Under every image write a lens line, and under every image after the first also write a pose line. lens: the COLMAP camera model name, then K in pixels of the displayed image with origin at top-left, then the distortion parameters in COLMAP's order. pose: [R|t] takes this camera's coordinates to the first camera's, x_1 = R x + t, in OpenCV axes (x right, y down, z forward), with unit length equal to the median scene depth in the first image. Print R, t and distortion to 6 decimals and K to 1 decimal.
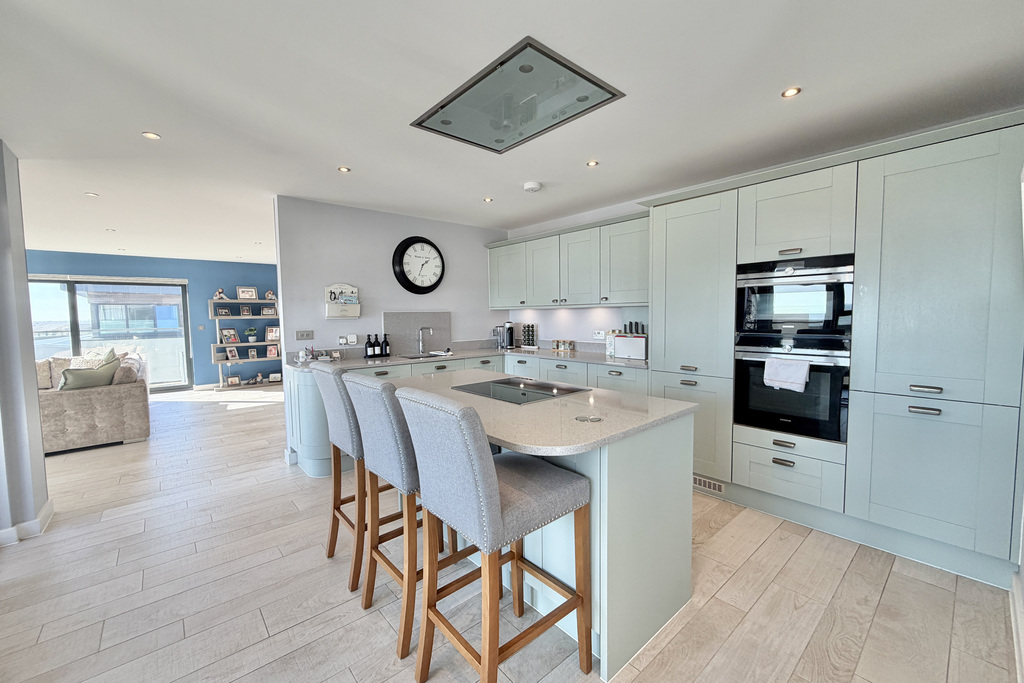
lens RADIAL K [[407.2, 0, 507.2], [0, 407.2, 342.7], [0, 0, 1]] dist [-0.003081, 0.001221]
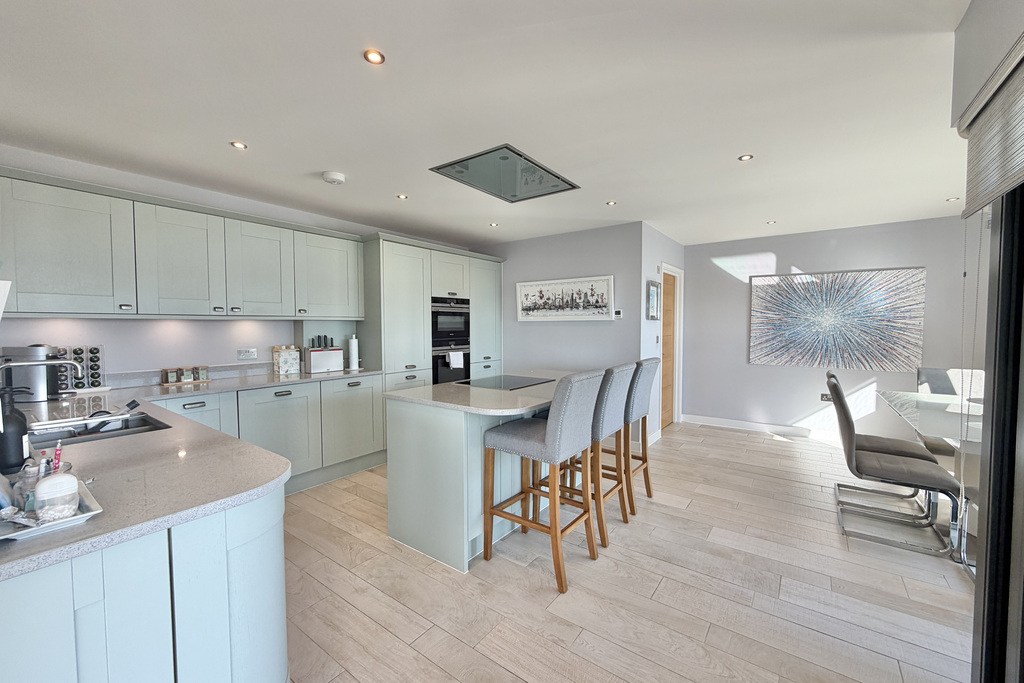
lens RADIAL K [[407.2, 0, 508.7], [0, 407.2, 343.1], [0, 0, 1]] dist [-0.003081, 0.001221]
pose [[-0.220922, -0.031498, 0.974783, -0.727121], [0.071443, 0.996270, 0.048384, -0.044675], [-0.972671, 0.080331, -0.217848, 0.724208]]
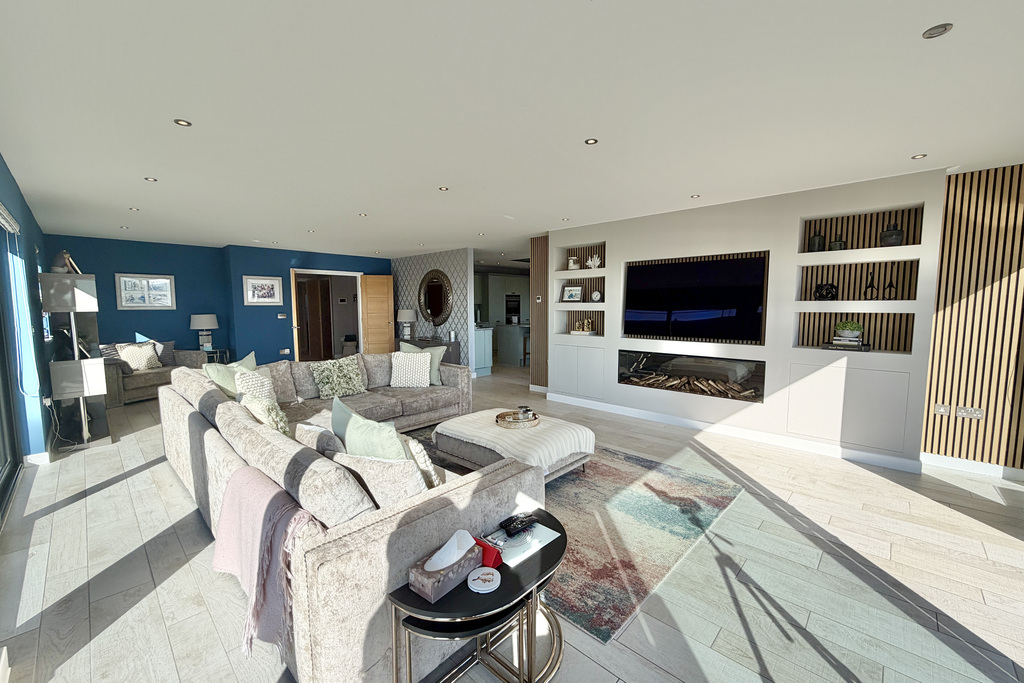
lens RADIAL K [[407.2, 0, 511.6], [0, 407.2, 341.7], [0, 0, 1]] dist [-0.003081, 0.001221]
pose [[-0.109020, -0.074768, 0.991224, -2.434186], [0.067253, 0.994328, 0.082399, -0.036085], [-0.991762, 0.075646, -0.103373, 0.953220]]
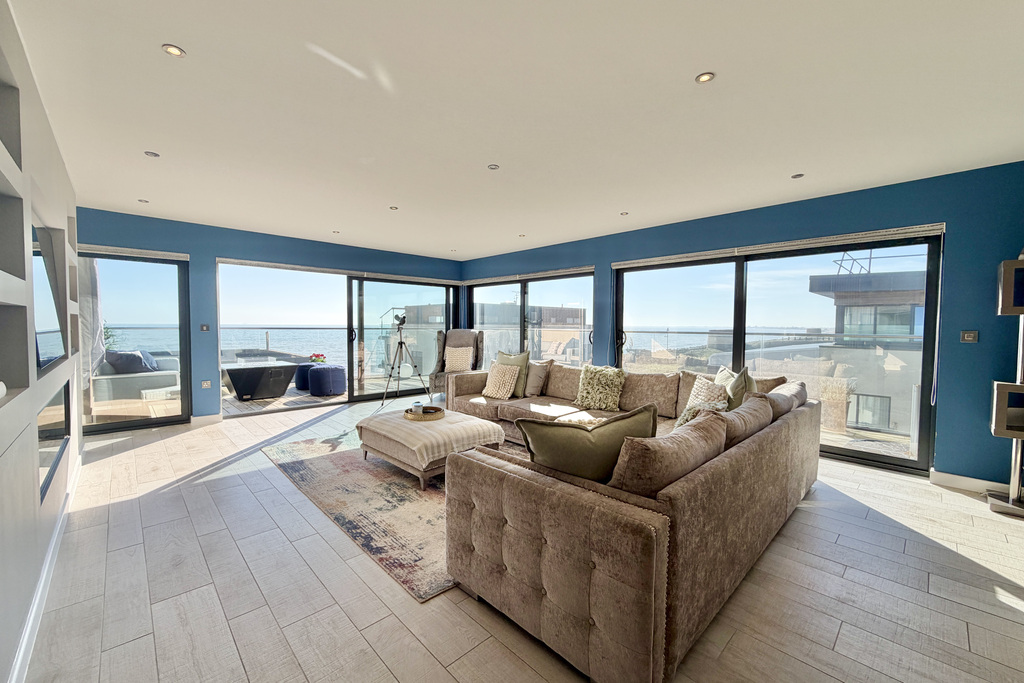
lens RADIAL K [[407.2, 0, 511.2], [0, 407.2, 342.1], [0, 0, 1]] dist [-0.003081, 0.001221]
pose [[0.057335, 0.055791, -0.996795, -0.713180], [-0.076082, 0.995778, 0.051358, -0.031617], [0.995452, 0.072893, 0.061338, 0.993473]]
